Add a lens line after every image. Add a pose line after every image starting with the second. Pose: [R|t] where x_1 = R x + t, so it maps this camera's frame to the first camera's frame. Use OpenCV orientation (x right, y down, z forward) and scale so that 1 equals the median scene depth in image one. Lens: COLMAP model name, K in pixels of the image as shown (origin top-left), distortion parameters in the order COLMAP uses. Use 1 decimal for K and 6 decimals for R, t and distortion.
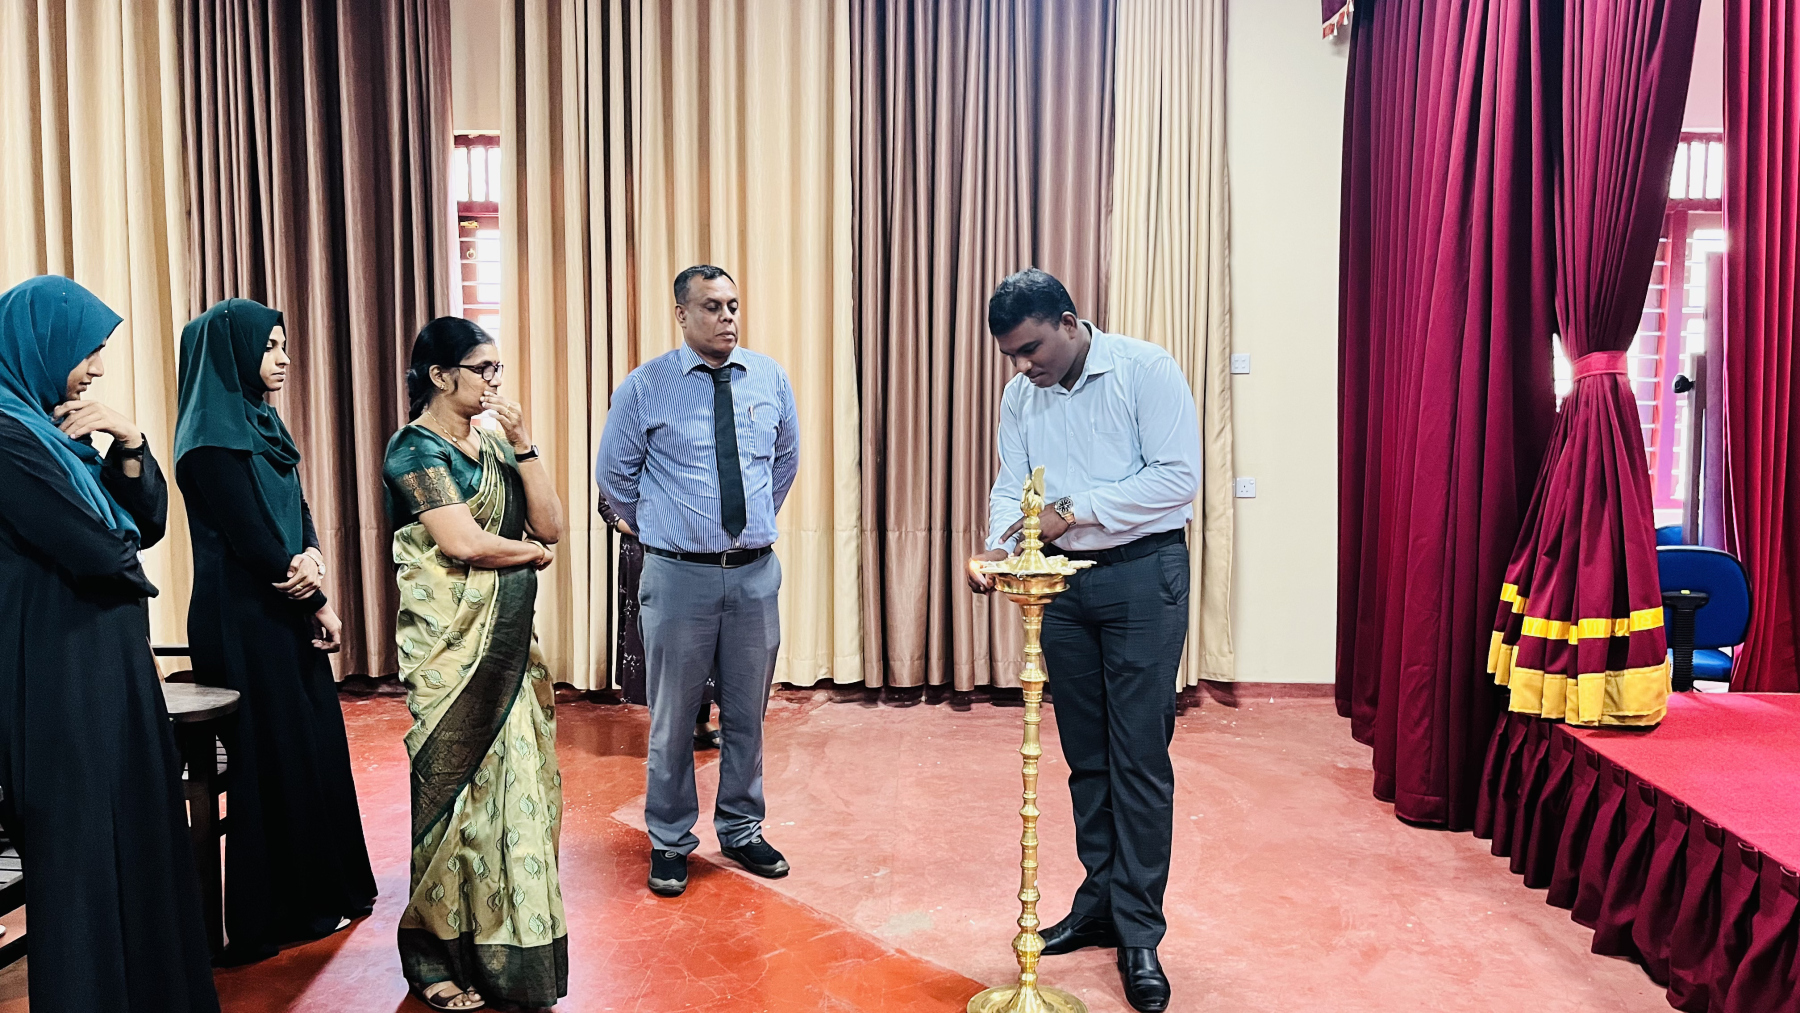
lens RADIAL K [[1365.9, 0, 892.4], [0, 1365.9, 502.8], [0, 0, 1]] dist [0.050176, -0.061202]
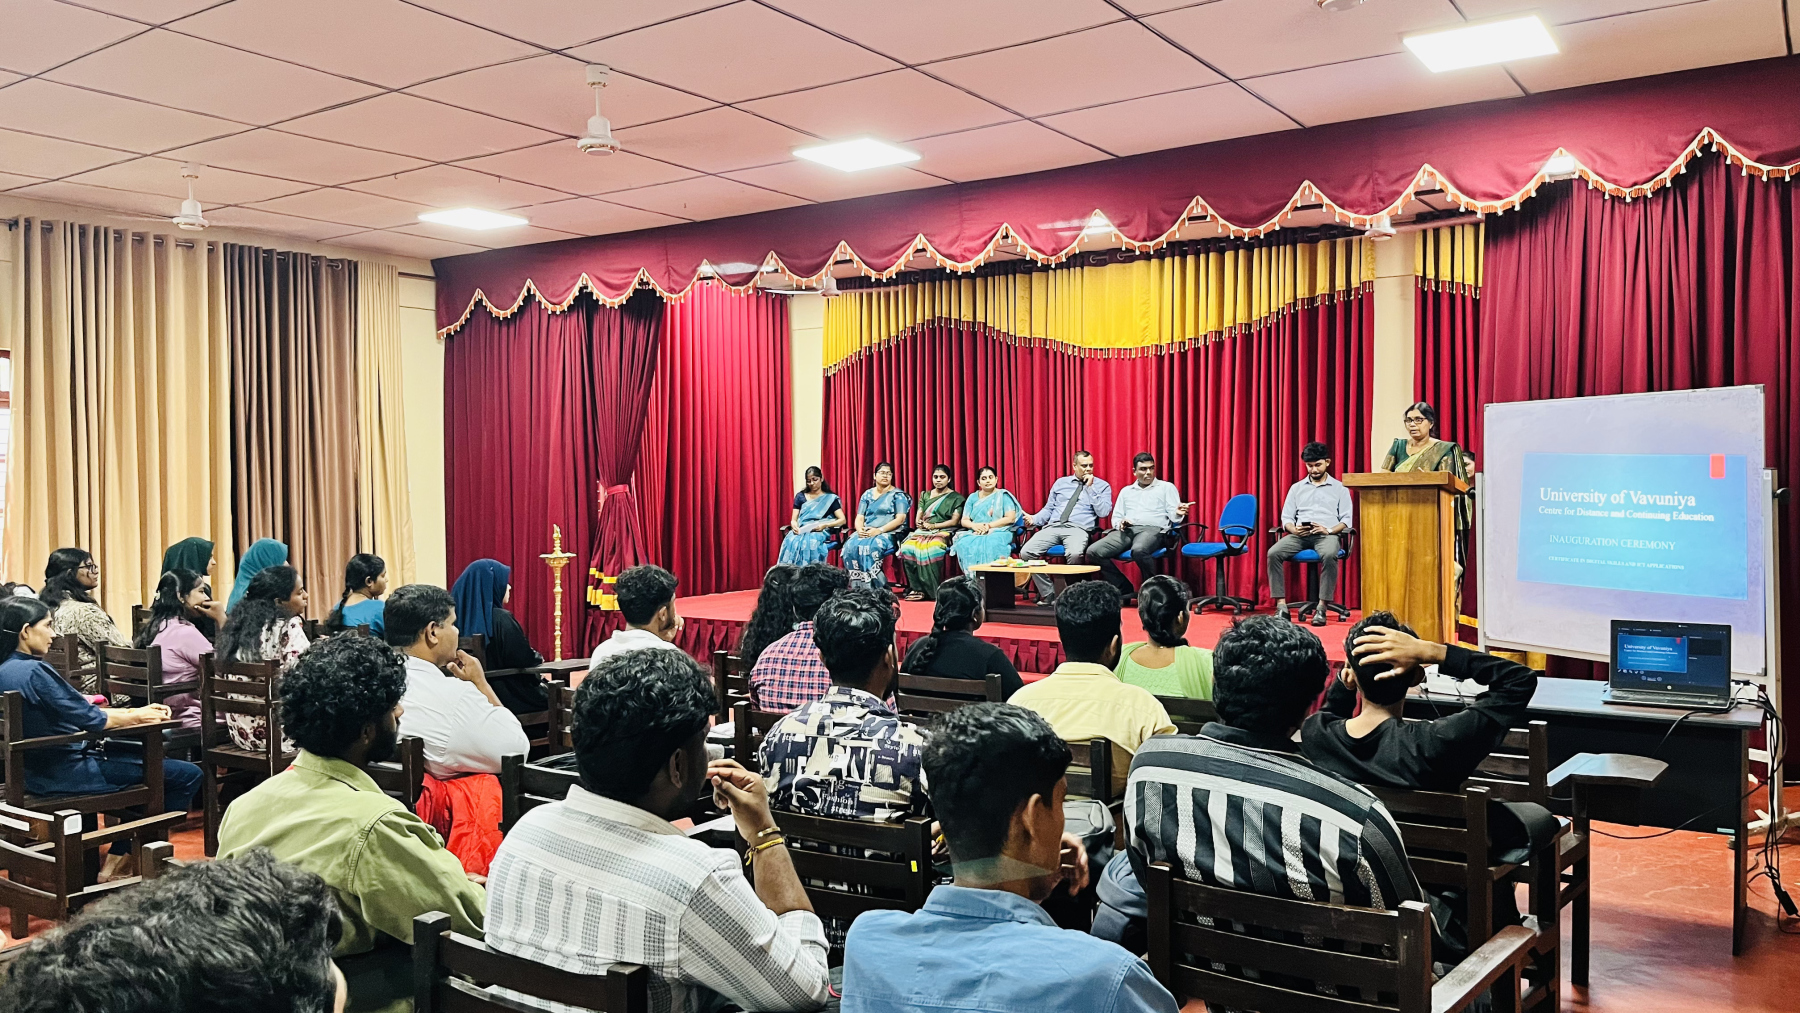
lens RADIAL K [[1365.9, 0, 909.0], [0, 1365.9, 515.9], [0, 0, 1]] dist [0.050176, -0.061202]
pose [[0.516995, -0.031646, 0.855403, -1.628656], [0.087528, 0.996033, -0.016051, 0.056749], [-0.851502, 0.083170, 0.517714, -1.007689]]
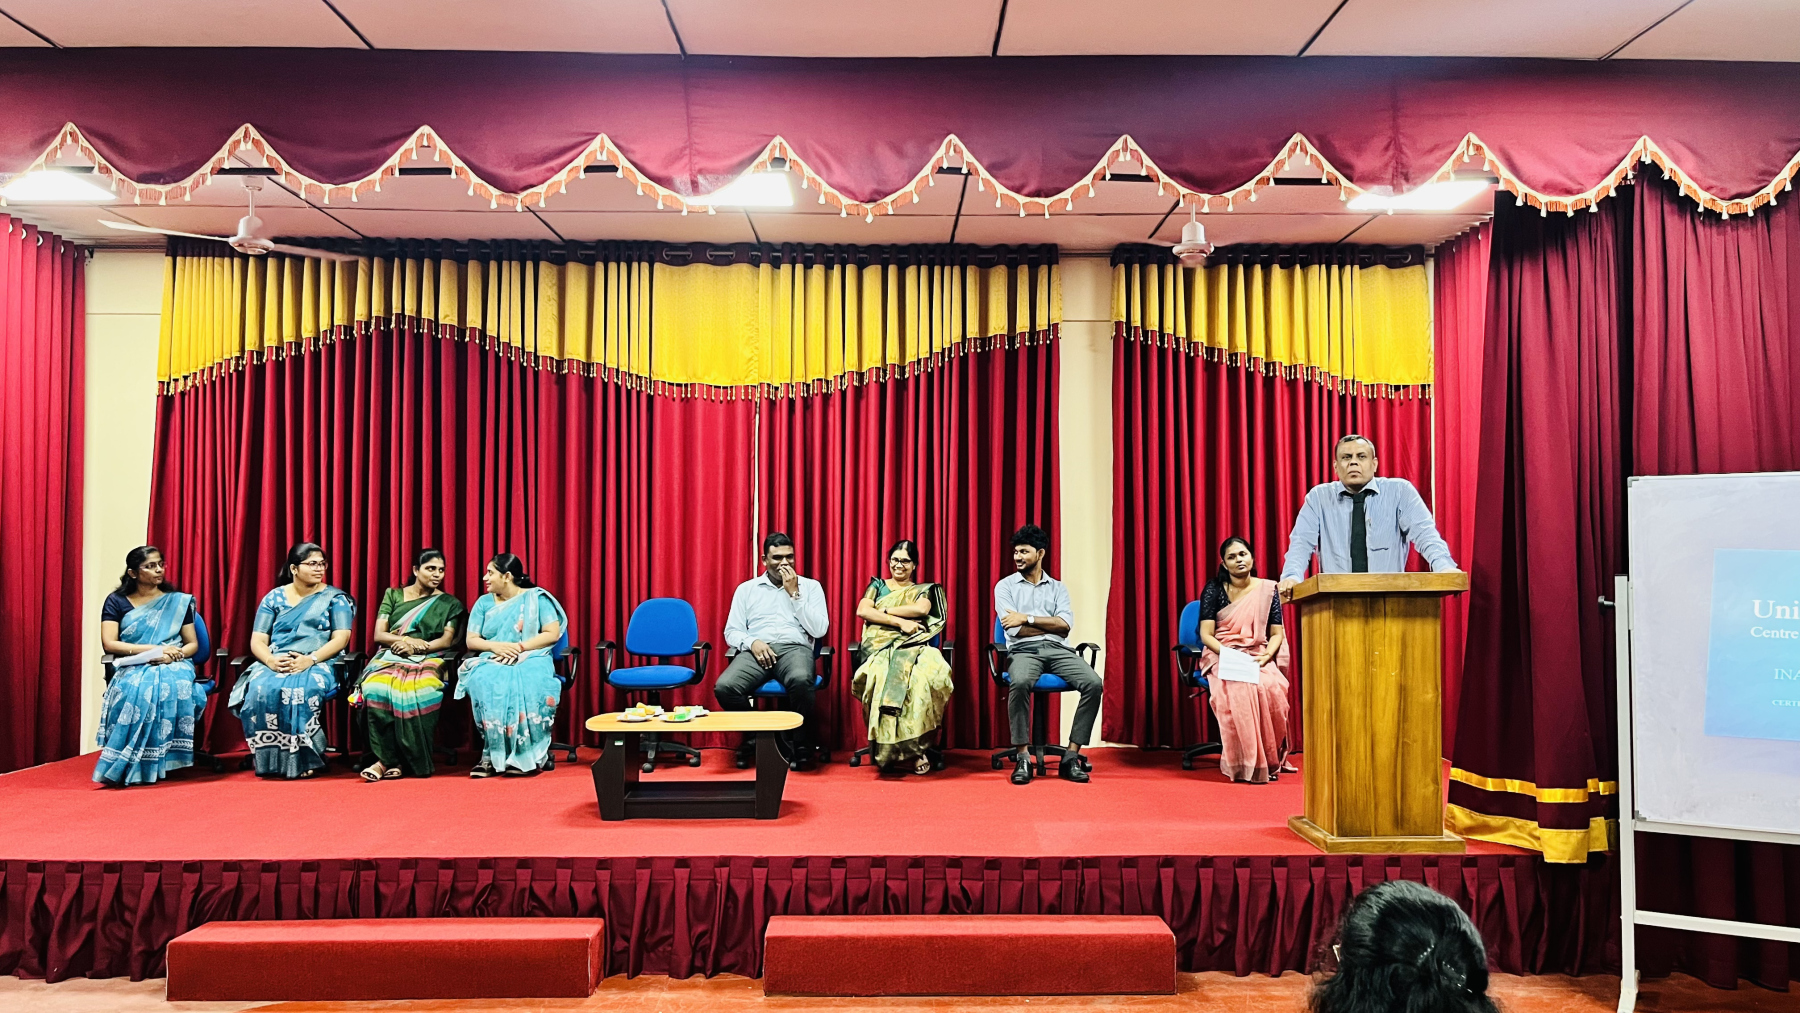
lens RADIAL K [[1365.9, 0, 904.7], [0, 1365.9, 510.6], [0, 0, 1]] dist [0.050176, -0.061202]
pose [[-0.071006, 0.034823, 0.996868, -0.915349], [0.087782, 0.995731, -0.028531, -0.039694], [-0.993606, 0.085481, -0.073760, -0.024887]]
